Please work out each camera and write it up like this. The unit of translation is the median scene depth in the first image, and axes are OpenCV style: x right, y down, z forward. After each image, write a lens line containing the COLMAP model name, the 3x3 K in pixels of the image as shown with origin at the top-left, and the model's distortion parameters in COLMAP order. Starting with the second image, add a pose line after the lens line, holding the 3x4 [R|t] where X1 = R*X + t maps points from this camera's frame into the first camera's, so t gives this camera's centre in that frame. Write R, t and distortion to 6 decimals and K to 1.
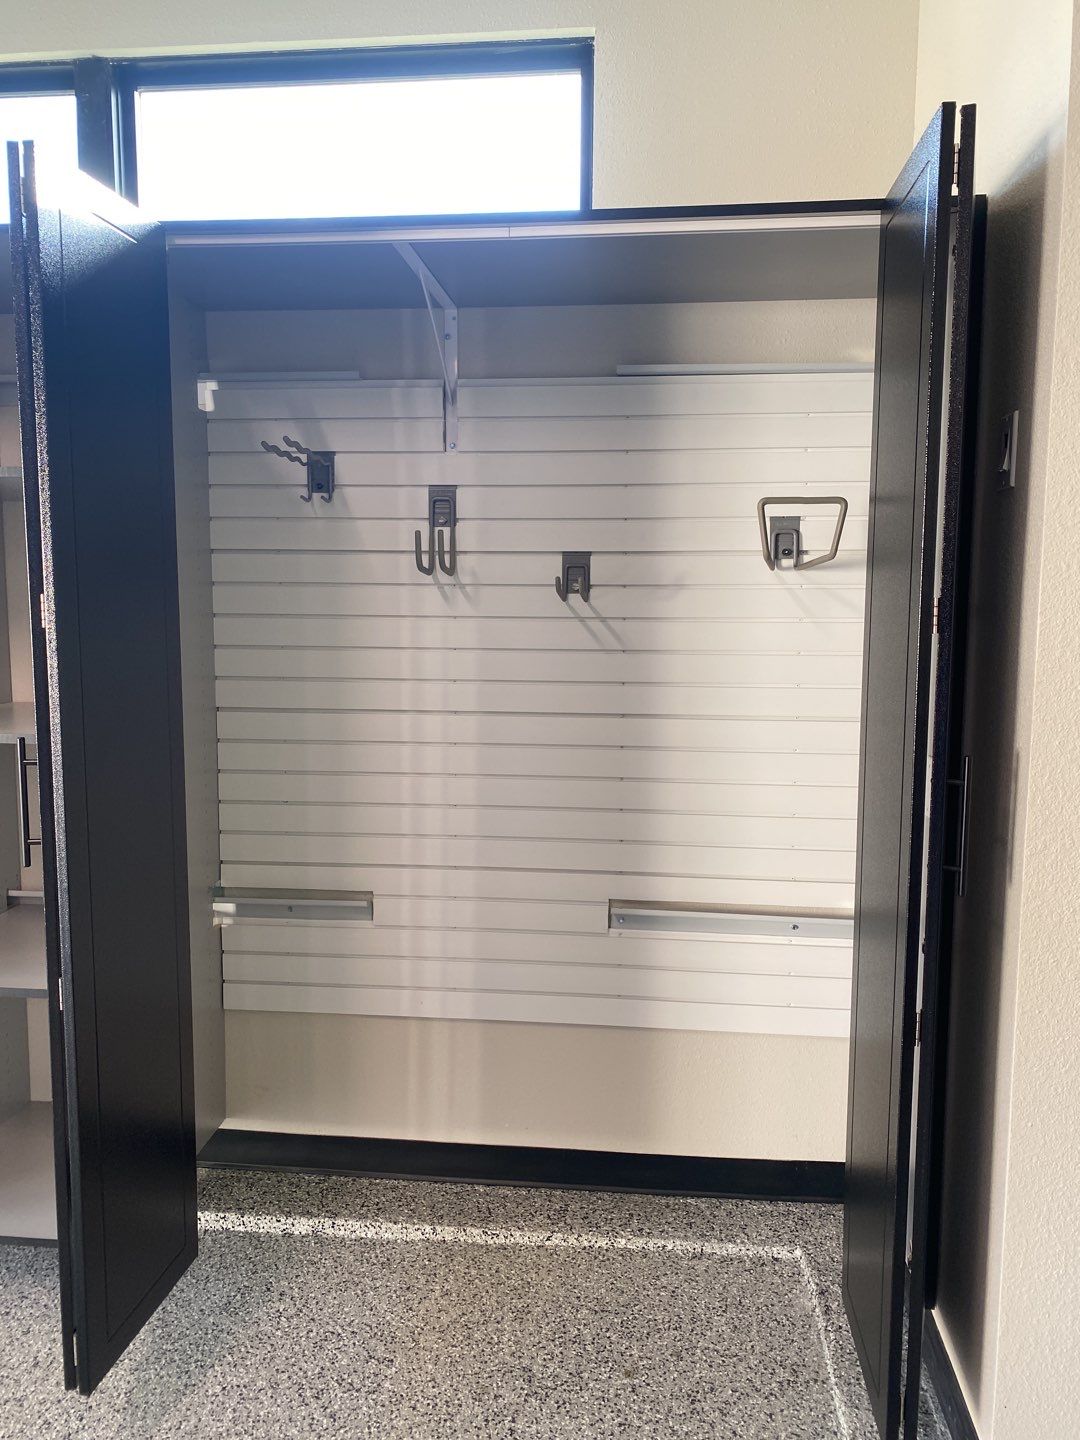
lens RADIAL K [[1096.6, 0, 533.1], [0, 1096.6, 719.4], [0, 0, 1]] dist [0.033081, -0.028244]
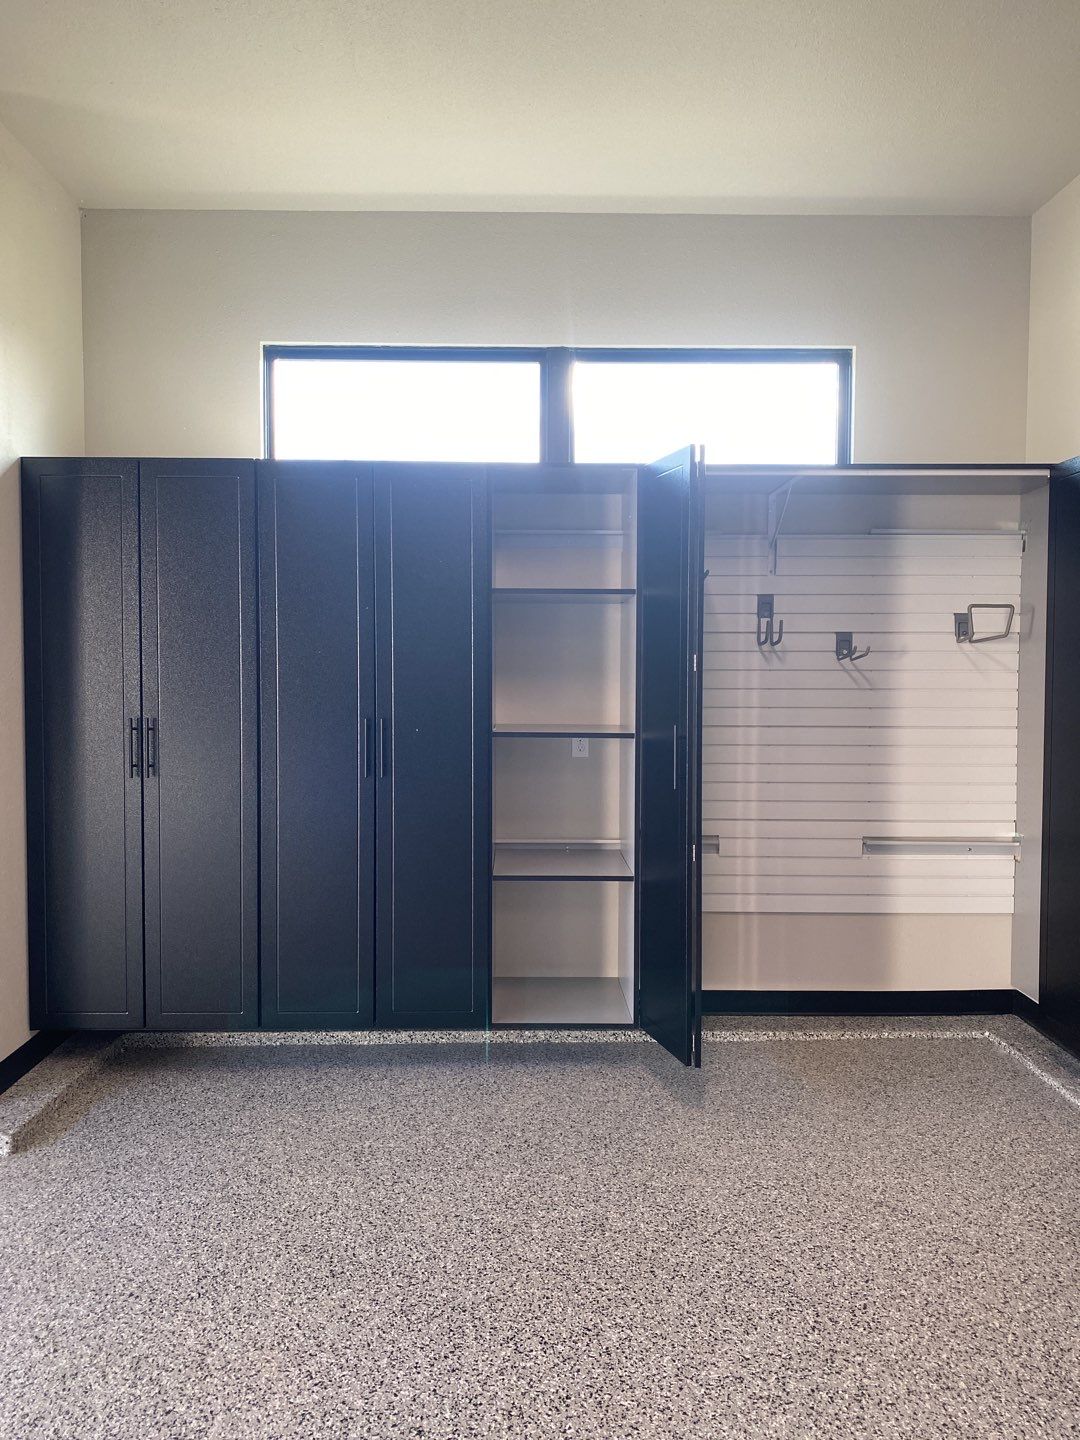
lens RADIAL K [[1096.6, 0, 536.9], [0, 1096.6, 714.8], [0, 0, 1]] dist [0.033081, -0.028244]
pose [[0.993025, -0.006885, 0.117704, -0.643234], [0.015061, 0.997523, -0.068710, 0.088626], [-0.116939, 0.070004, 0.990669, -0.650309]]
